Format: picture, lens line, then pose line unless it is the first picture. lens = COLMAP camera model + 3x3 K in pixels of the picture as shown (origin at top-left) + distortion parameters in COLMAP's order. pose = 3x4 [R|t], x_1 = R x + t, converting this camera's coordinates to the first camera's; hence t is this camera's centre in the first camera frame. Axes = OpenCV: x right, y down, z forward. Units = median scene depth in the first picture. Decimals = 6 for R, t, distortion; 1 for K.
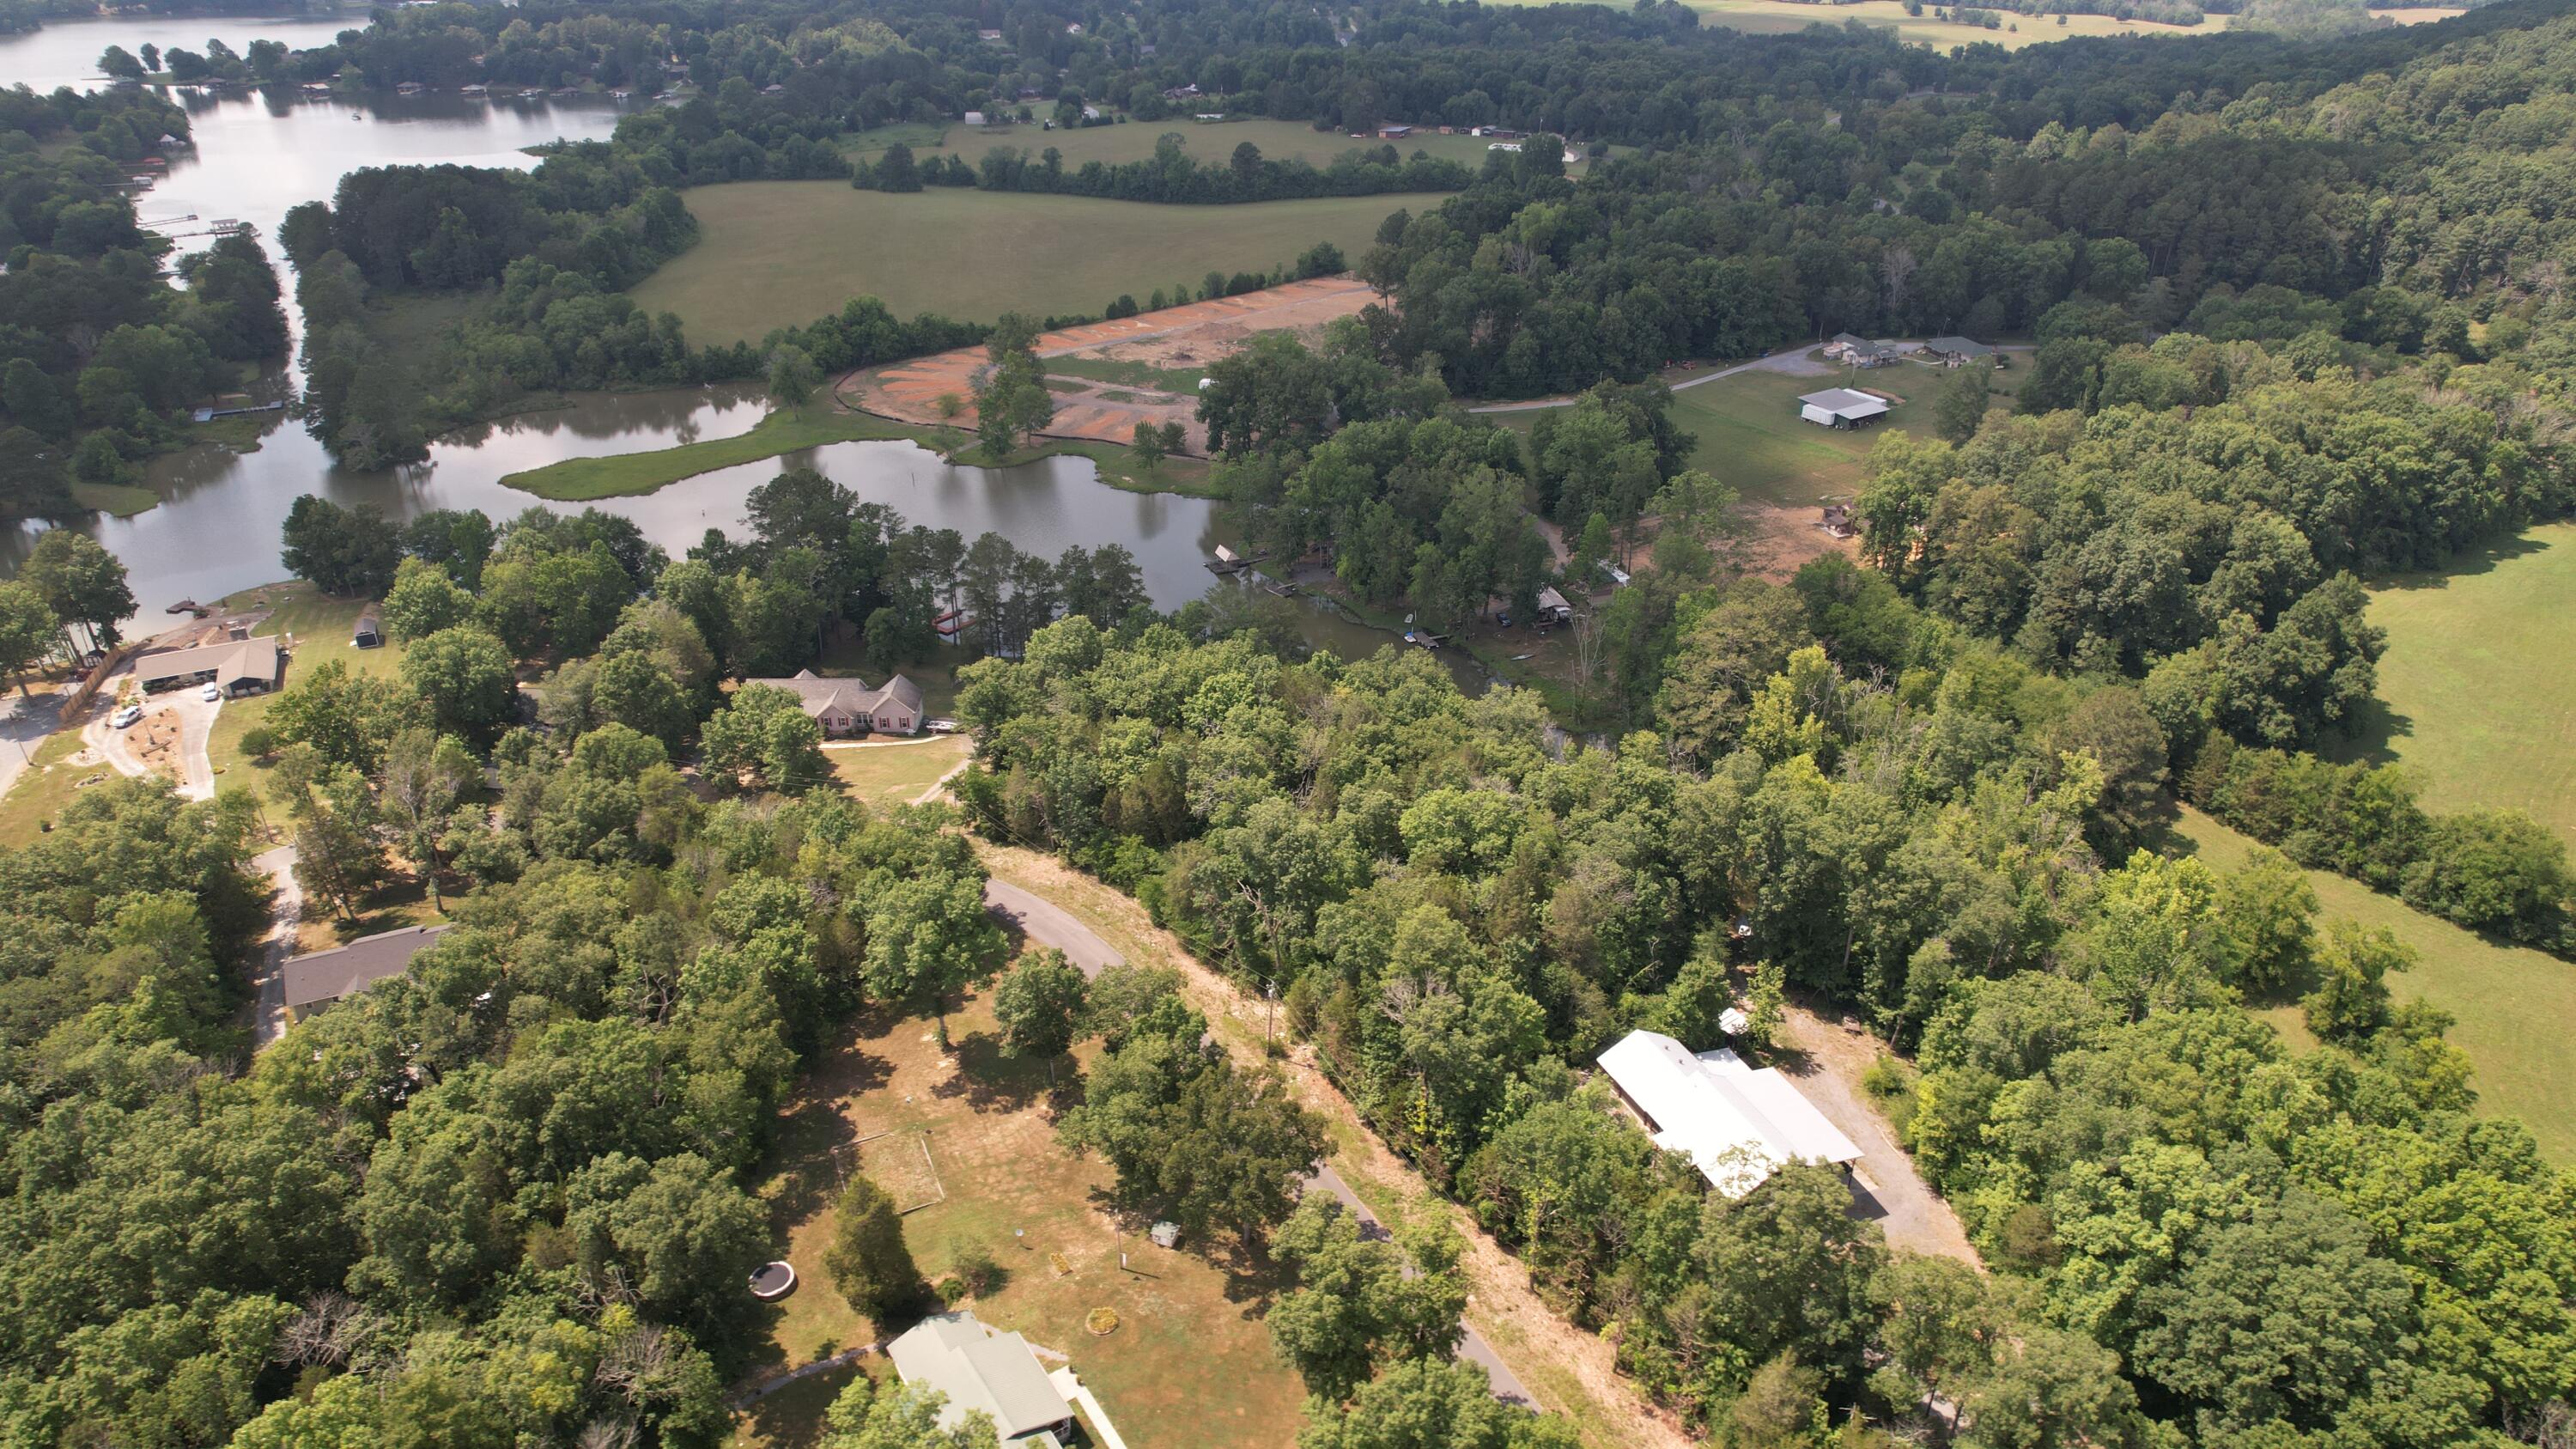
lens RADIAL K [[1649.1, 0, 1299.8], [0, 1649.1, 726.4], [0, 0, 1]] dist [-0.079340, 0.071732]
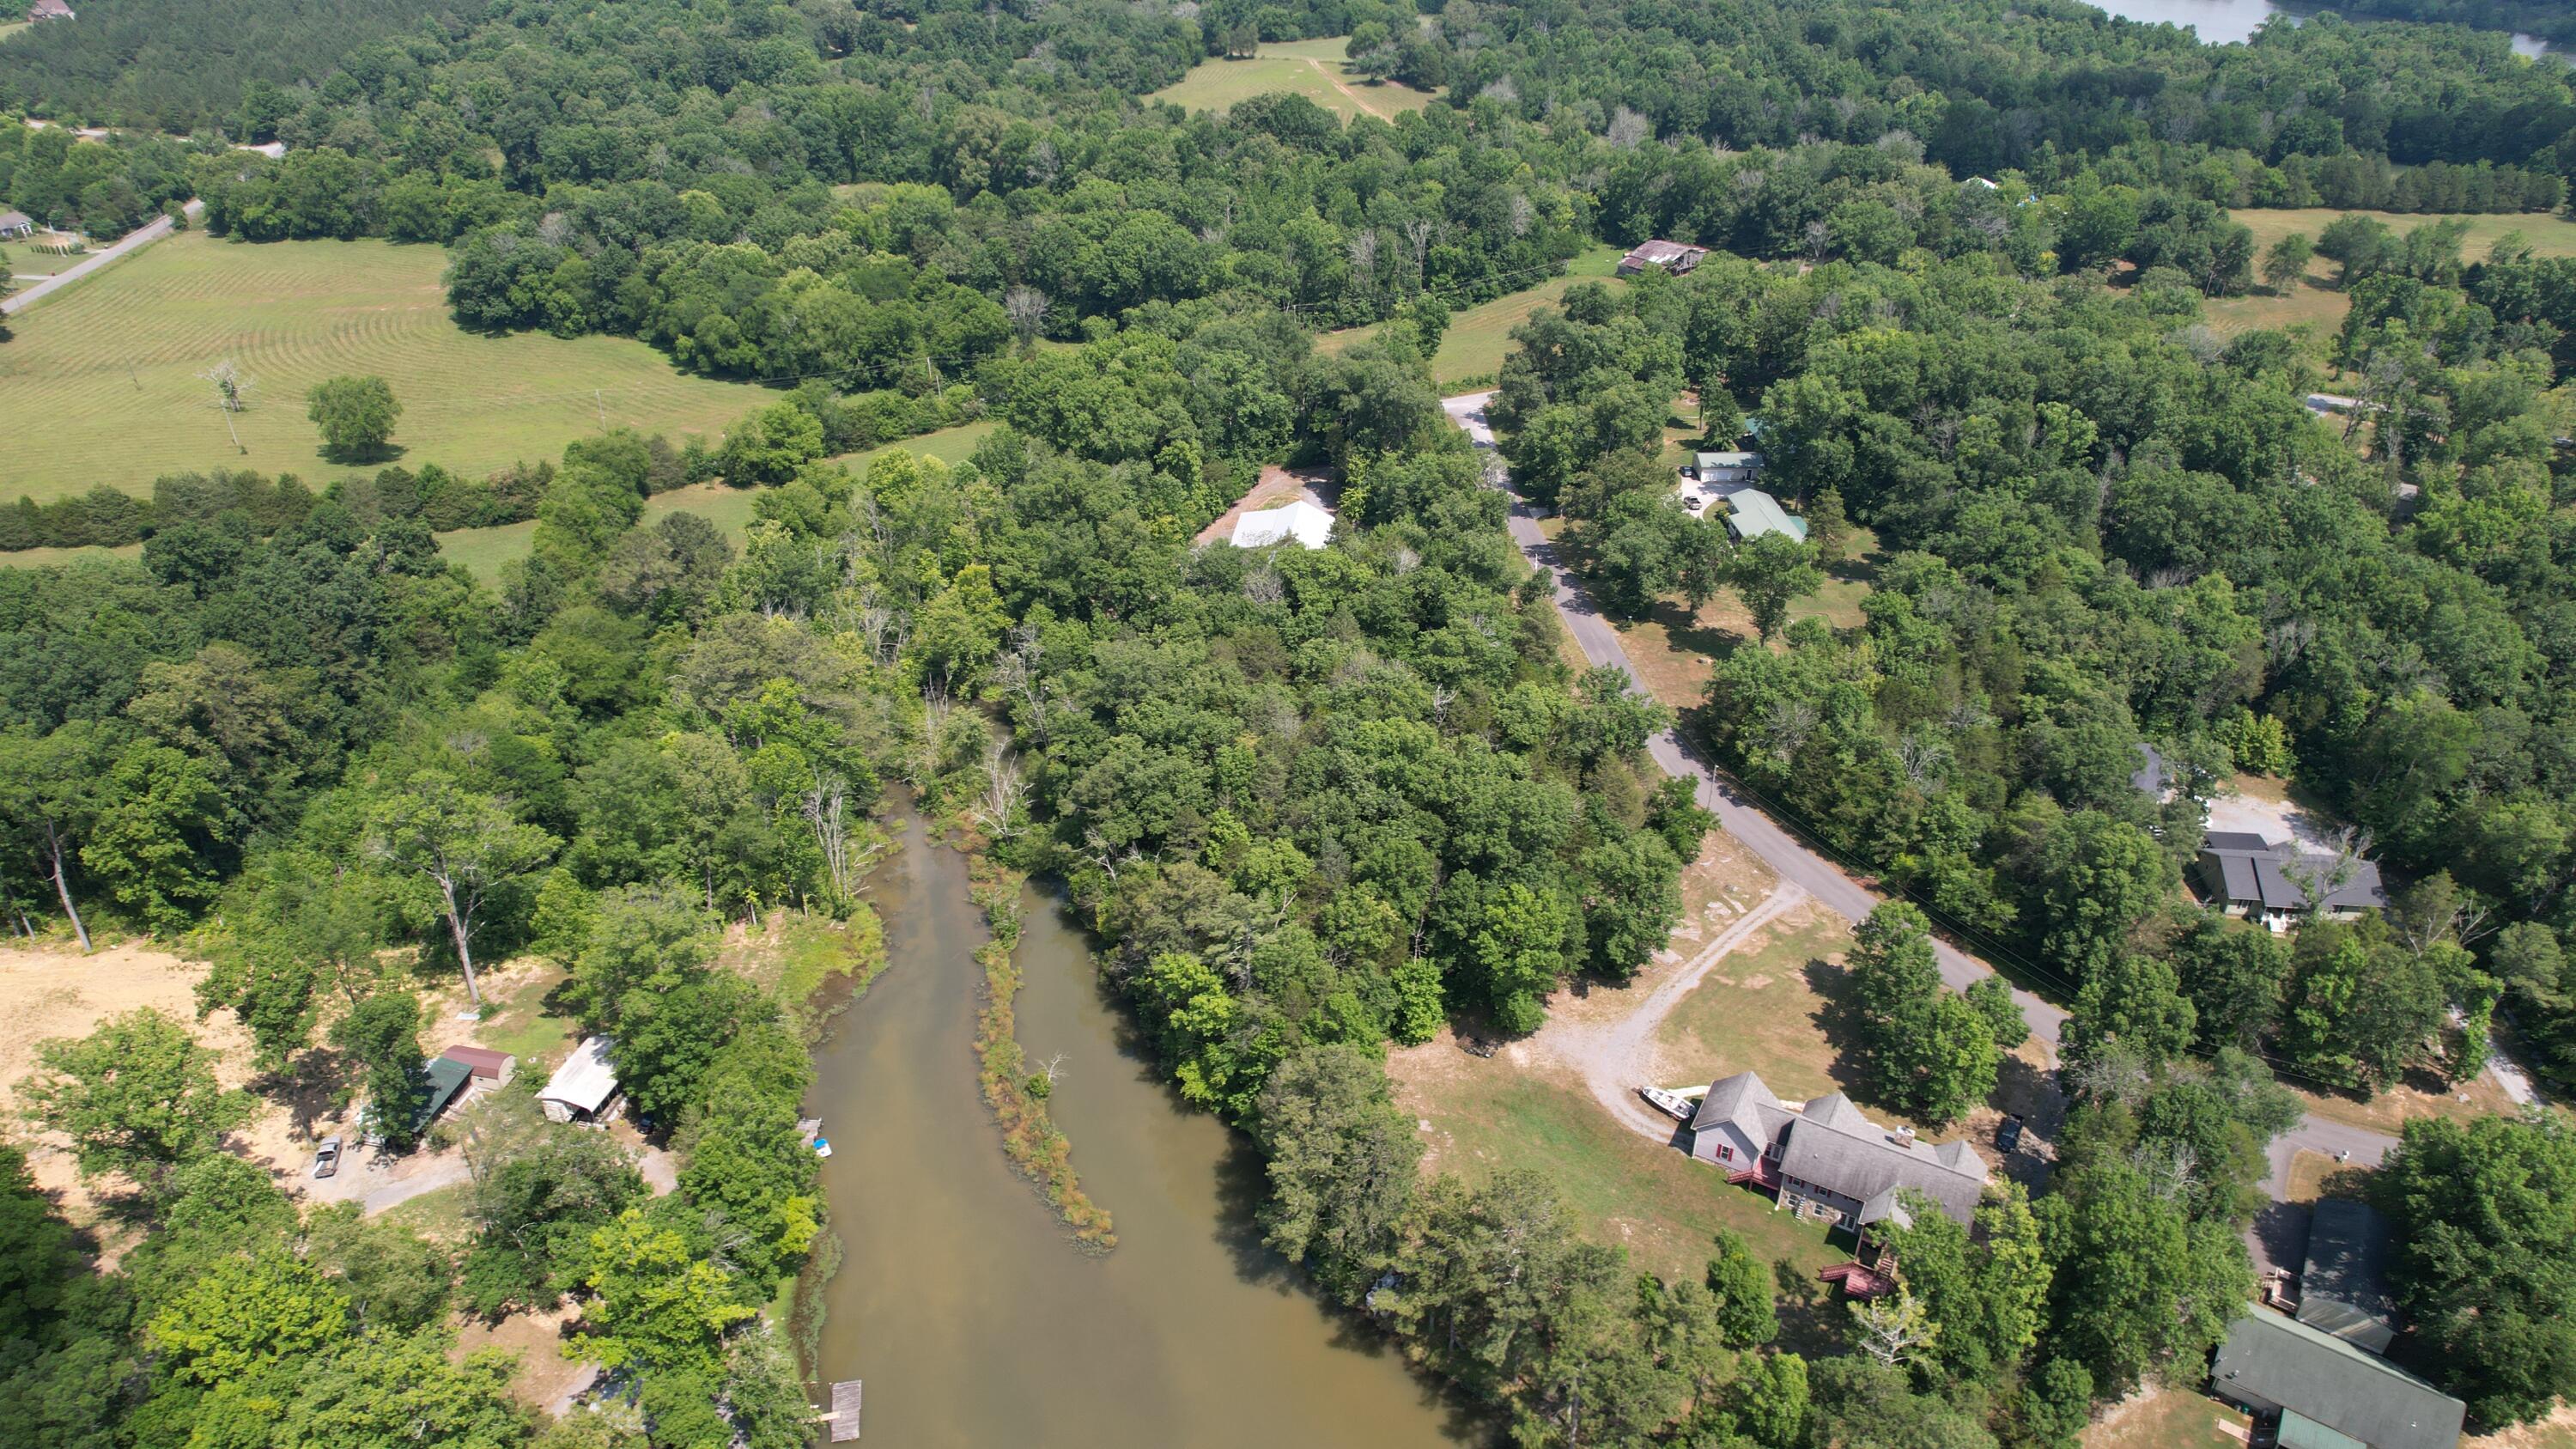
lens RADIAL K [[1649.1, 0, 1303.0], [0, 1649.1, 717.2], [0, 0, 1]] dist [-0.079340, 0.071732]
pose [[-0.865271, -0.266656, 0.424501, -0.331755], [0.224055, 0.551800, 0.803316, -0.657069], [-0.448448, 0.790197, -0.417711, 1.230647]]
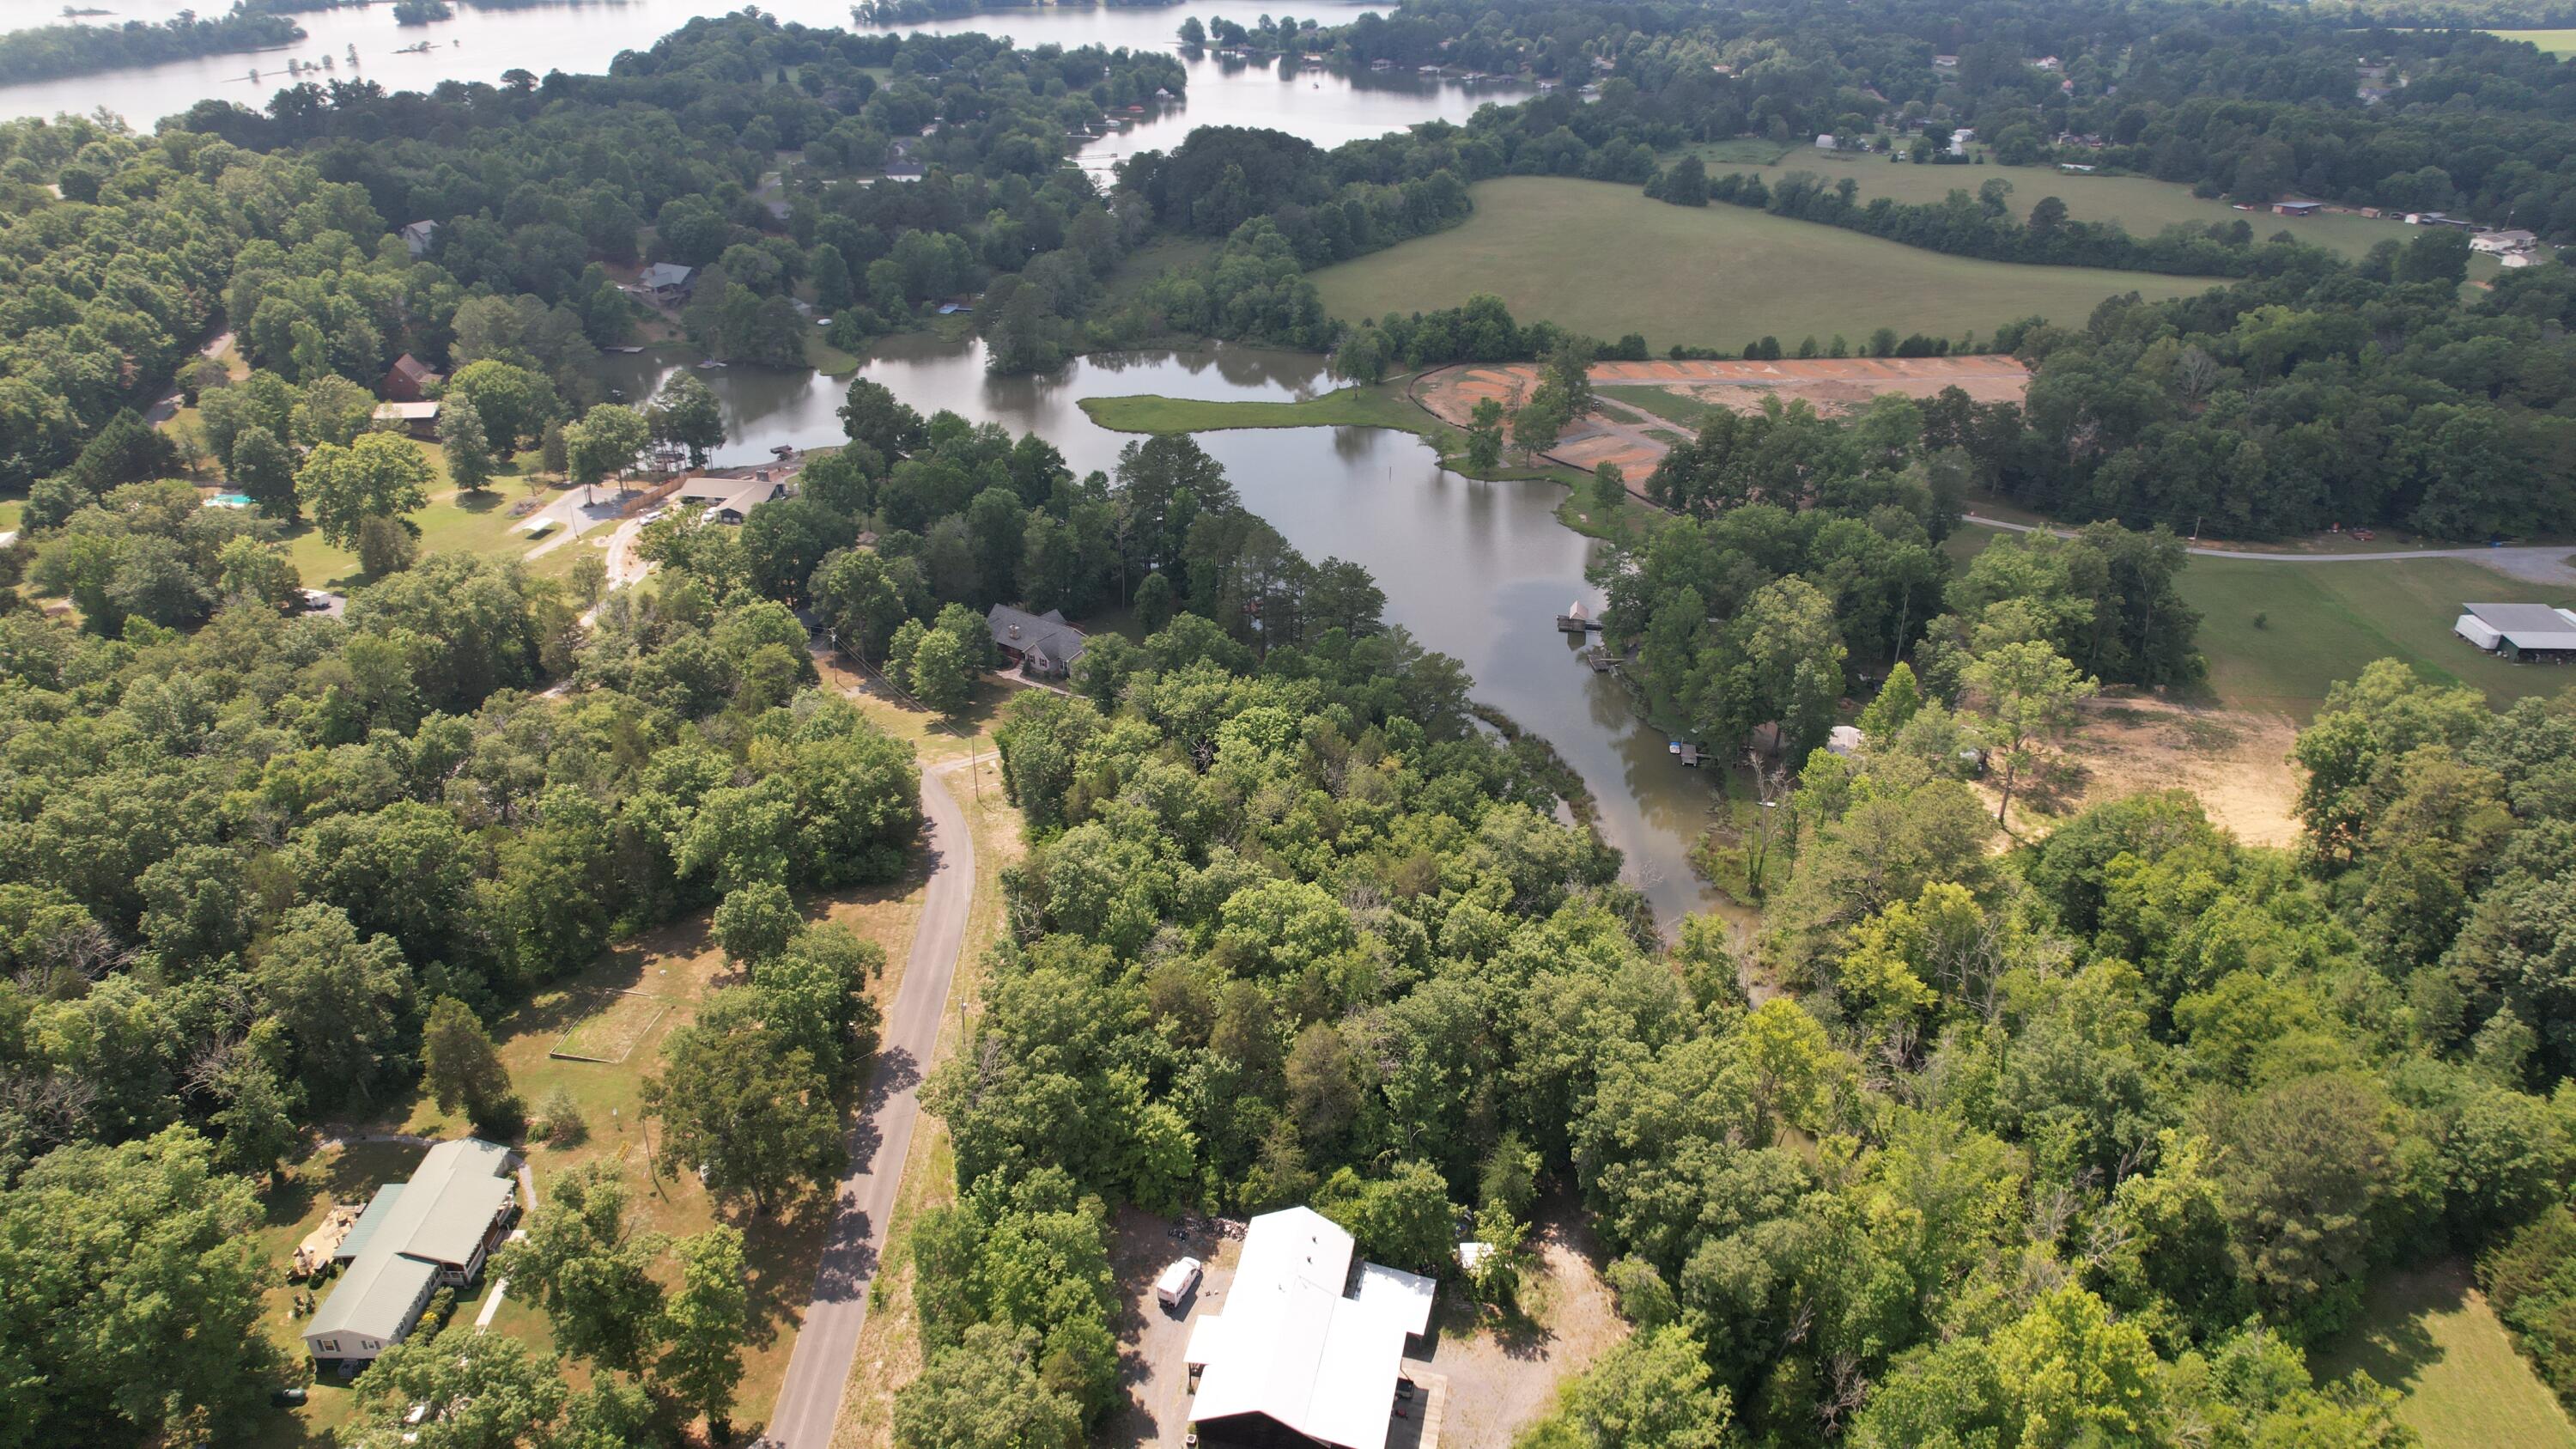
lens RADIAL K [[1649.1, 0, 1299.7], [0, 1649.1, 726.0], [0, 0, 1]] dist [-0.079340, 0.071732]
pose [[0.813508, 0.272544, -0.513736, 0.415426], [-0.276000, 0.958499, 0.071446, -0.085151], [0.511887, 0.083669, 0.854968, 0.171788]]
